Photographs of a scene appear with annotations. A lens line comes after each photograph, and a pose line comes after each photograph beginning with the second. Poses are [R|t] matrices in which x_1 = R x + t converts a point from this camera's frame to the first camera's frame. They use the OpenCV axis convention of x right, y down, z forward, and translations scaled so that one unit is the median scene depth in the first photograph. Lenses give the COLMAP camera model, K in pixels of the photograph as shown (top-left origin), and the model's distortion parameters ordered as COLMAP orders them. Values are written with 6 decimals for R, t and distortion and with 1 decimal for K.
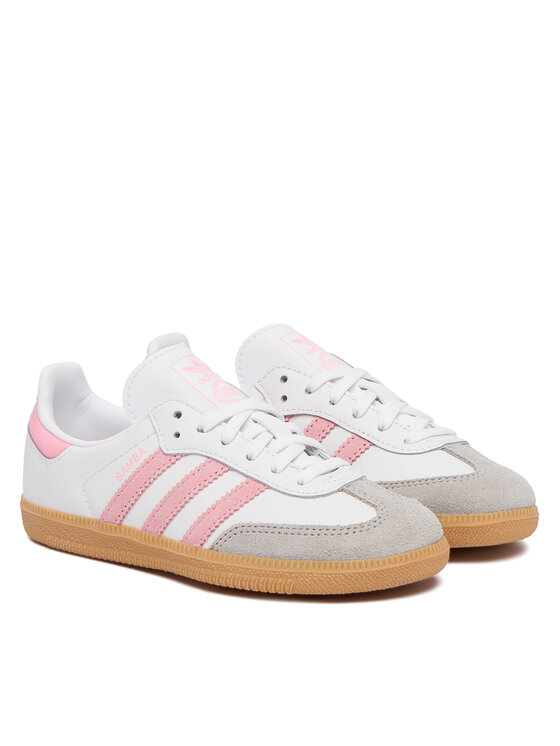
lens RADIAL K [[1588.7, 0, 280.0], [0, 1588.7, 373.0], [0, 0, 1]] dist [0.008102, -0.013428]
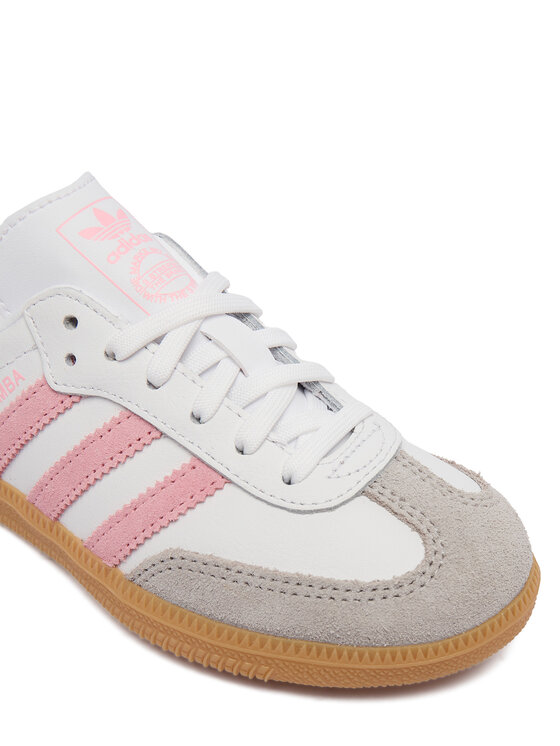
lens RADIAL K [[727.9, 0, 280.0], [0, 727.9, 373.0], [0, 0, 1]] dist [0.034126, 0.007860]
pose [[0.999748, 0.014863, 0.016847, 0.005463], [-0.020784, 0.896602, 0.442349, -0.075224], [-0.008530, -0.442587, 0.896685, 0.782670]]
